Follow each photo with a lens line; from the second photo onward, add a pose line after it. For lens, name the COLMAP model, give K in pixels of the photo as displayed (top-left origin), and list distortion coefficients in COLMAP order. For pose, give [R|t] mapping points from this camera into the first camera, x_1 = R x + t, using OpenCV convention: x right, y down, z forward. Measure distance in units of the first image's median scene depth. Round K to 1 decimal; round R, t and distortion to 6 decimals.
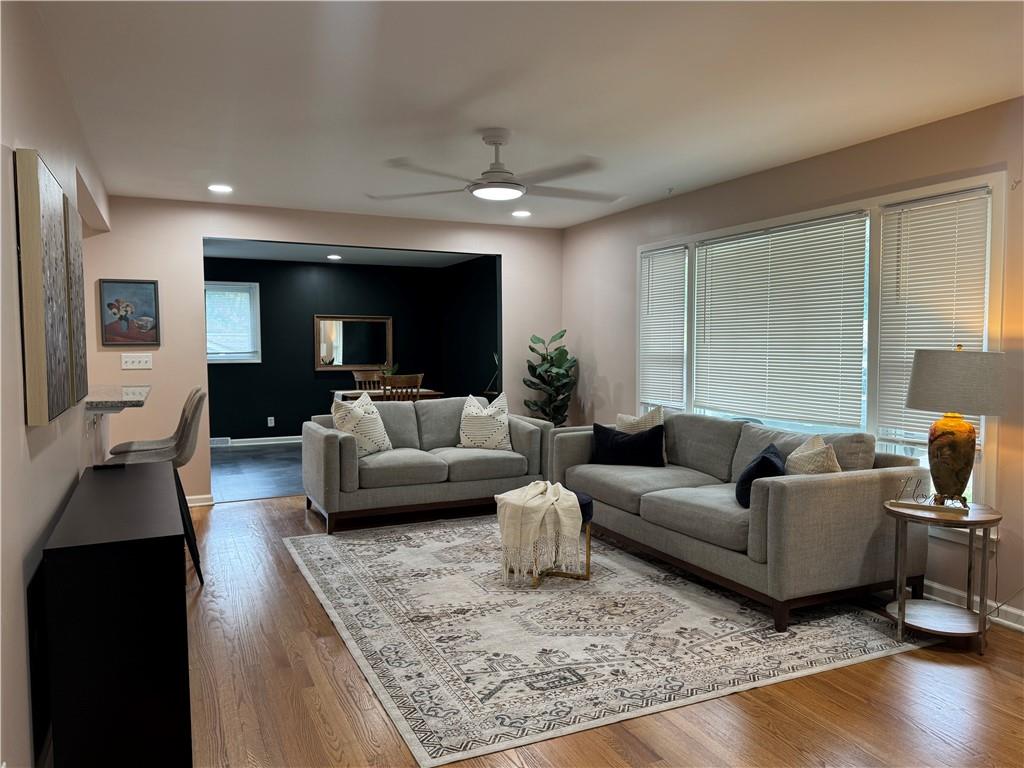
lens RADIAL K [[746.3, 0, 512.0], [0, 746.3, 385.1], [0, 0, 1]] dist [-0.000082, 0.000012]
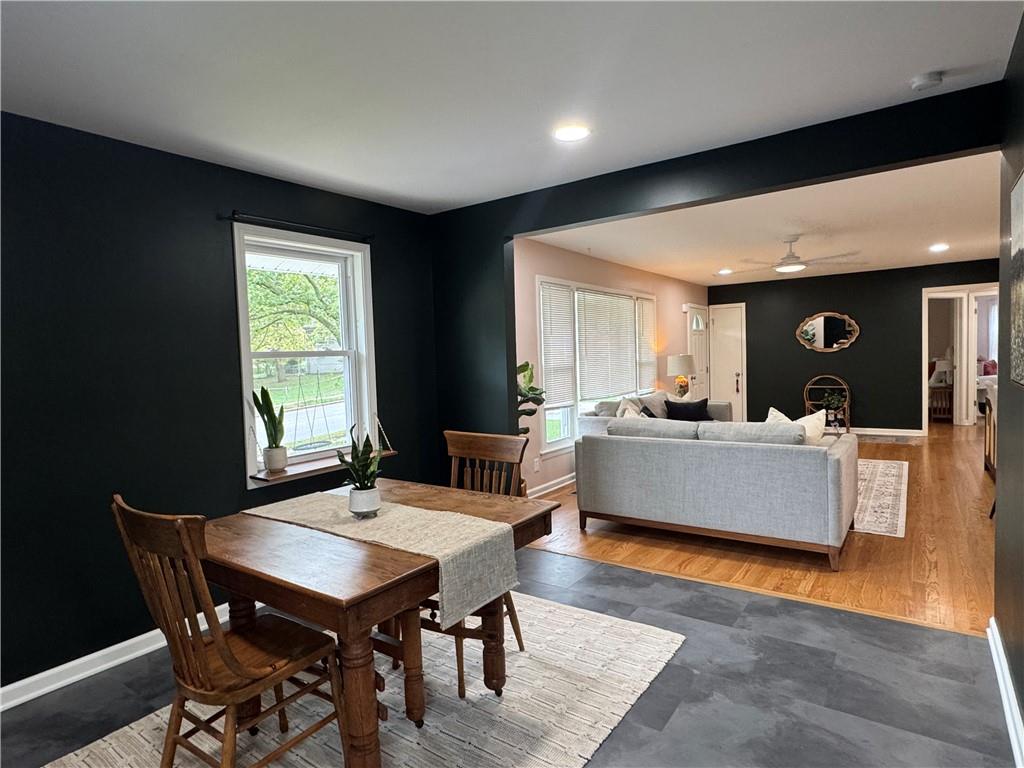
lens RADIAL K [[569.9, 0, 512.4], [0, 569.9, 383.7], [0, 0, 1]] dist [-0.000615, -0.000045]
pose [[-0.493768, -0.026703, 0.869184, -0.735522], [0.084959, 0.993265, 0.078778, -0.116953], [-0.865434, 0.112743, -0.488174, 1.866216]]
